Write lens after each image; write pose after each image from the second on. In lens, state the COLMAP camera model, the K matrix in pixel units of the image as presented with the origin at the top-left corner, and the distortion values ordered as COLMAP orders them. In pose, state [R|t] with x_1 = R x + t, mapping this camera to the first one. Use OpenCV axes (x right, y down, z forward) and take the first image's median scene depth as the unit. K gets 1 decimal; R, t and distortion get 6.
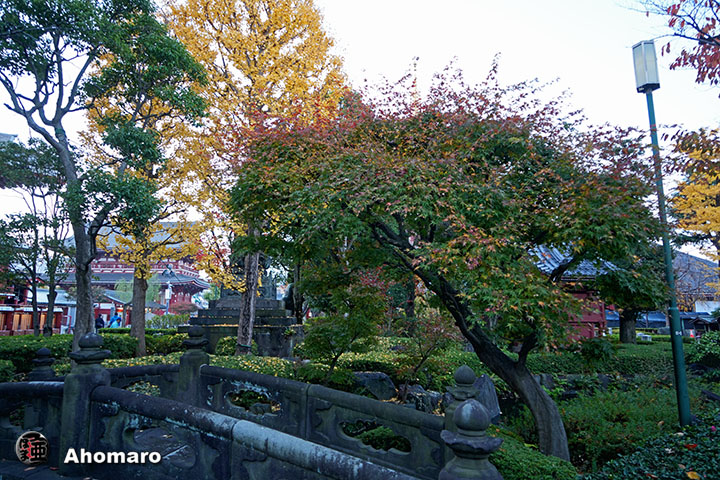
lens RADIAL K [[469.6, 0, 360.0], [0, 469.6, 240.0], [0, 0, 1]] dist [-0.029989, 0.000525]
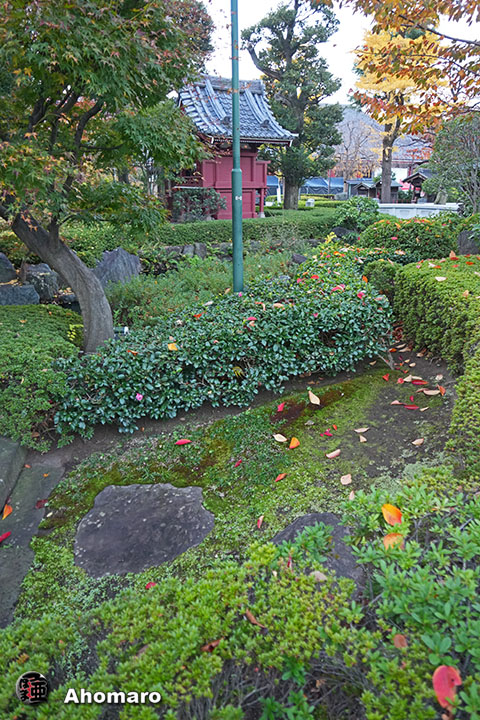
lens RADIAL K [[469.6, 0, 240.0], [0, 469.6, 360.0], [0, 0, 1]] dist [-0.029989, 0.000525]
pose [[0.946480, -0.128507, 0.296076, 0.195299], [-0.035189, 0.870768, 0.490434, 0.012411], [-0.320837, -0.474605, 0.819643, 0.040700]]
